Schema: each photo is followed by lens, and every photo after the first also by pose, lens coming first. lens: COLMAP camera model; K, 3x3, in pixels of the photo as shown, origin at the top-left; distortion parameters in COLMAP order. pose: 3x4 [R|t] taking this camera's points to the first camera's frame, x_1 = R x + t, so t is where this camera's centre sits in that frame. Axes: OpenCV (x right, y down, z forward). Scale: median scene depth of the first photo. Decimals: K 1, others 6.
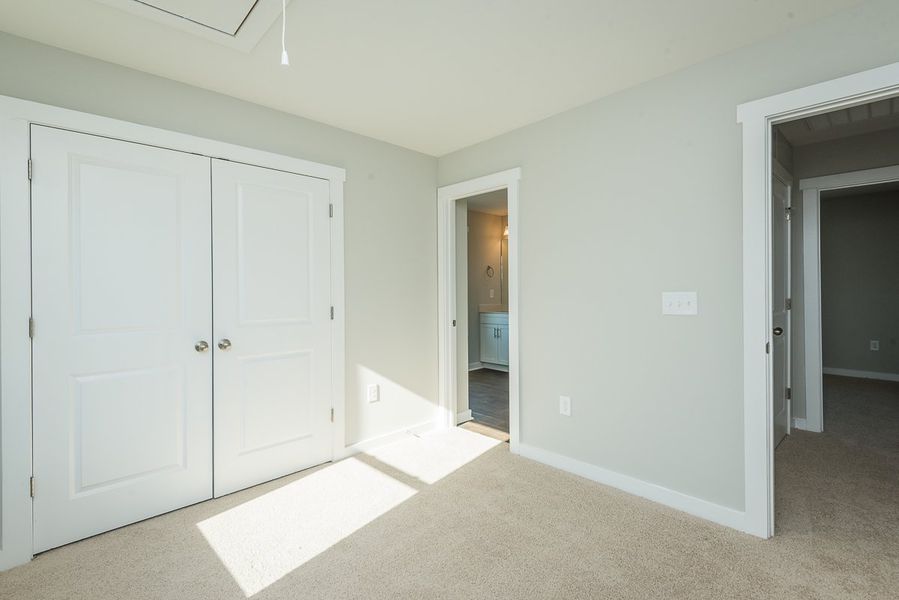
lens RADIAL K [[421.5, 0, 447.9], [0, 421.5, 286.7], [0, 0, 1]] dist [0.022916, -0.000252]
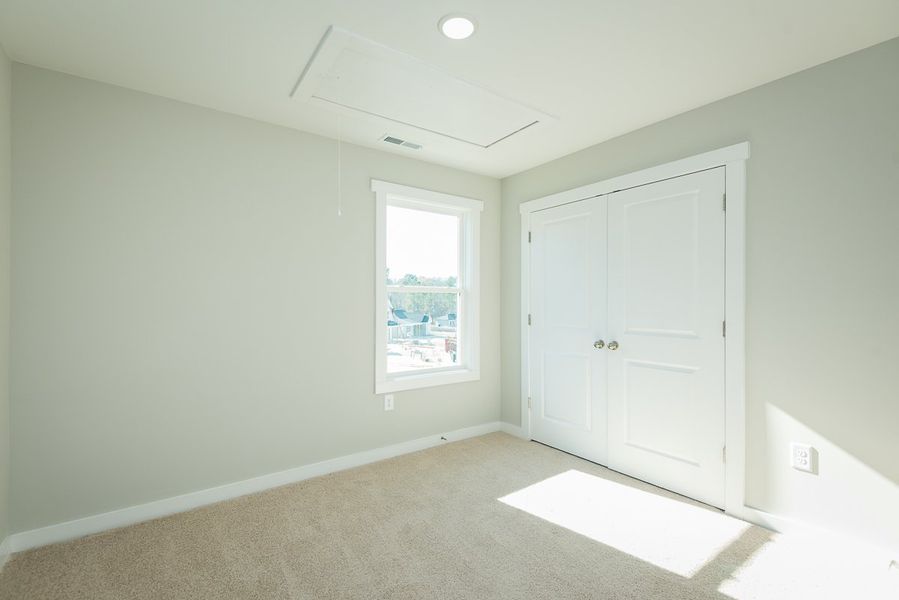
lens RADIAL K [[413.7, 0, 443.6], [0, 413.7, 290.9], [0, 0, 1]] dist [0.017643, -0.000040]
pose [[-0.138451, -0.016643, -0.990229, 0.648102], [0.008245, 0.999805, -0.017957, -0.001508], [0.990335, -0.010651, -0.138287, 0.622916]]
